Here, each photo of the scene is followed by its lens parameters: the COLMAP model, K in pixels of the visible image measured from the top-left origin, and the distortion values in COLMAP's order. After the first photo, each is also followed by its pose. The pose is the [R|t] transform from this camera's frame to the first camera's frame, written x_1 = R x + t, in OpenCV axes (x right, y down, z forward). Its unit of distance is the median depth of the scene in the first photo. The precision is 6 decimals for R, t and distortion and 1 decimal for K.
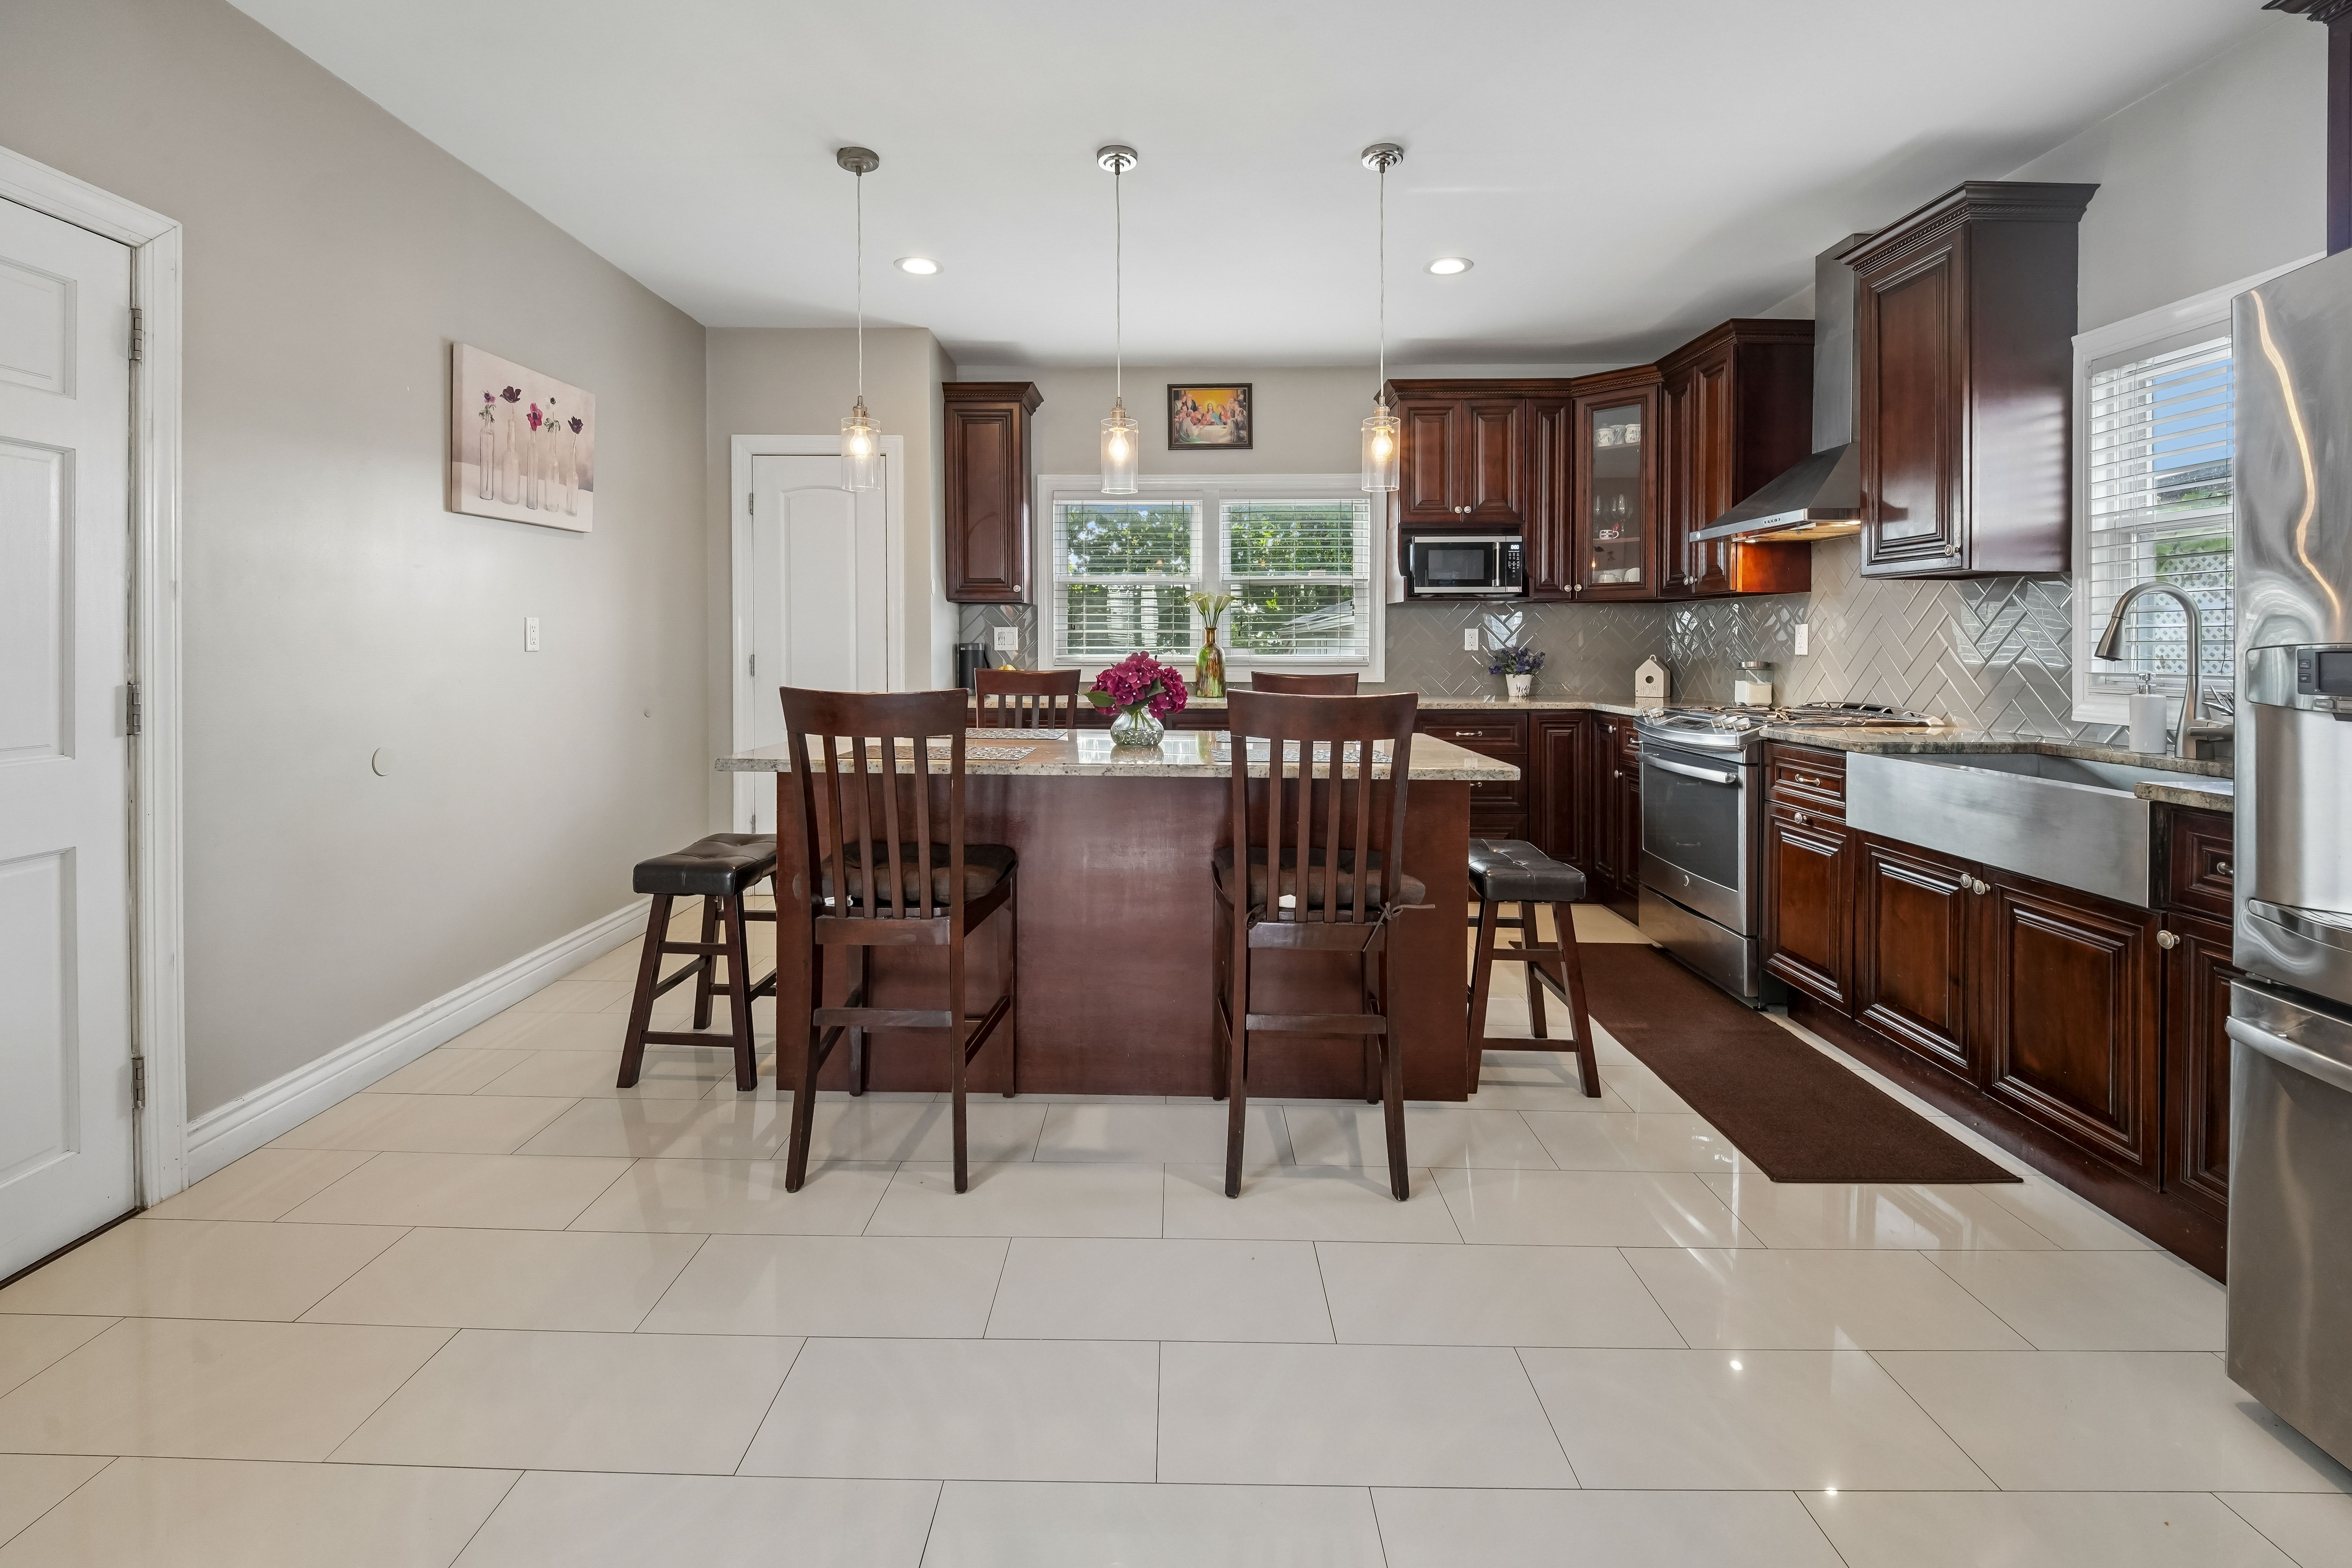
lens RADIAL K [[985.4, 0, 1166.9], [0, 985.4, 761.5], [0, 0, 1]] dist [0.029967, -0.027527]
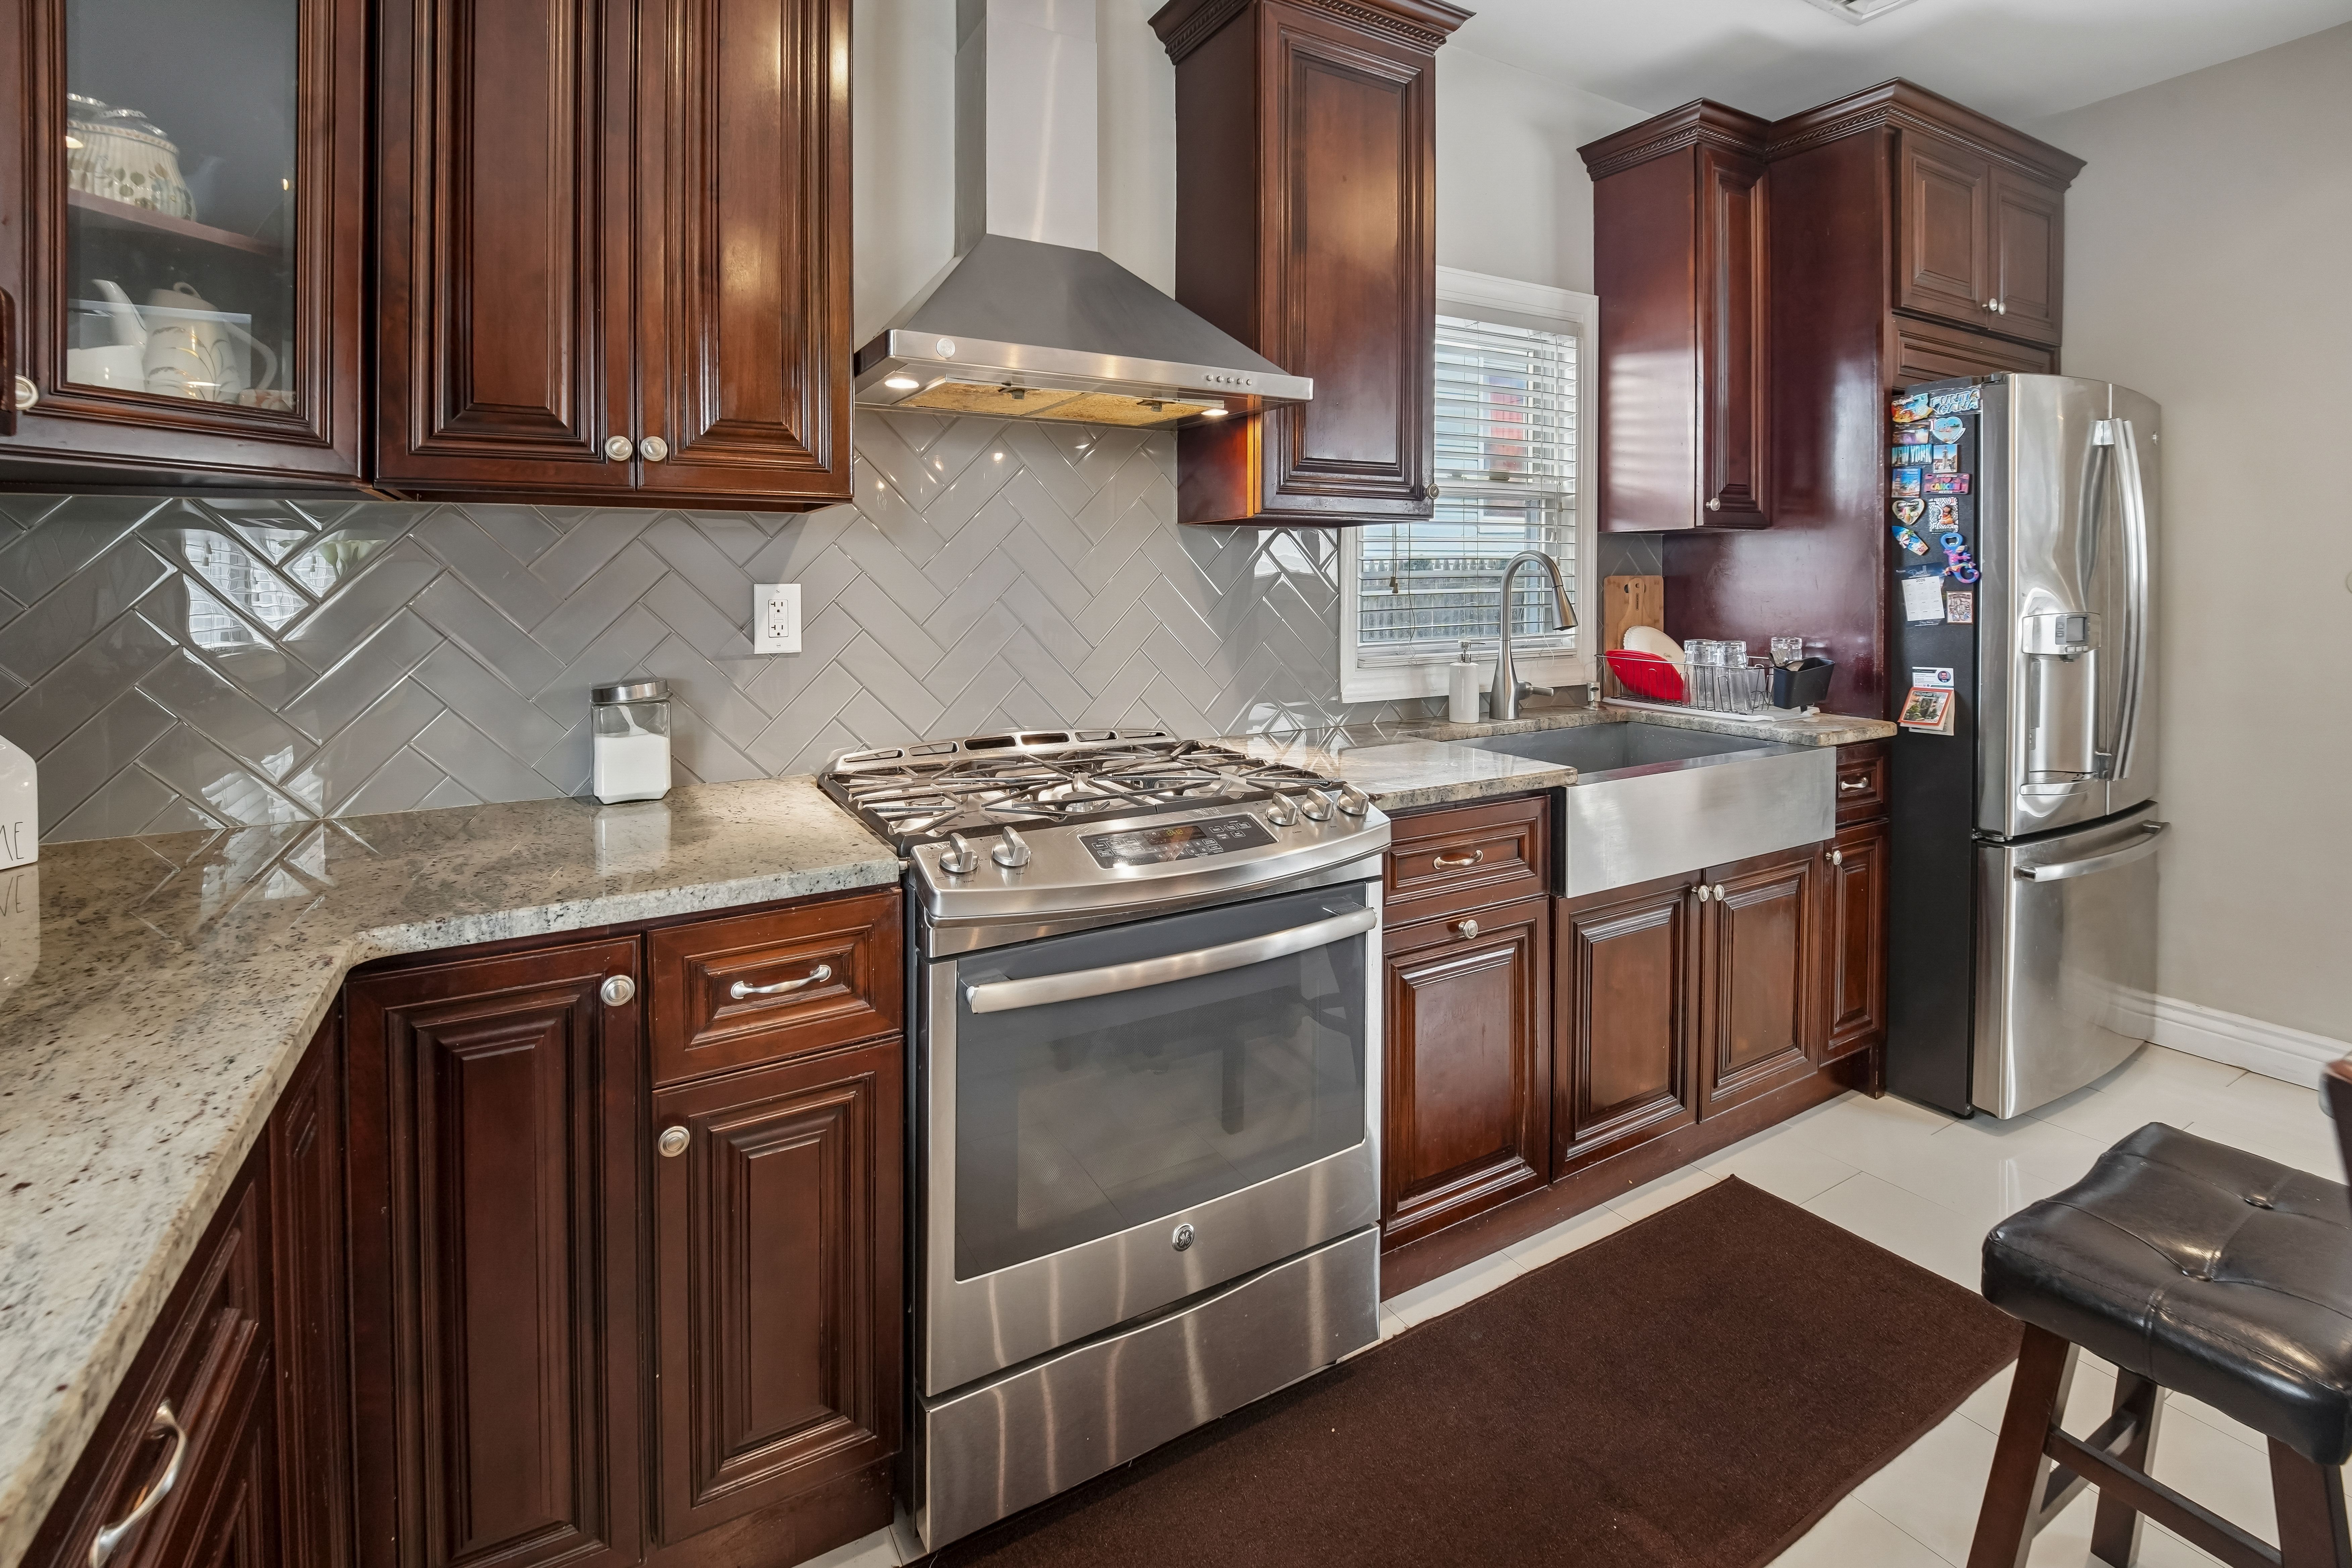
lens RADIAL K [[974.0, 0, 1176.0], [0, 974.0, 784.0], [0, 0, 1]] dist [0.016765, -0.013334]
pose [[-0.537868, -0.168807, 0.825956, 0.218732], [0.100103, 0.960027, 0.261396, -0.183453], [-0.837065, 0.223277, -0.499469, 1.350325]]
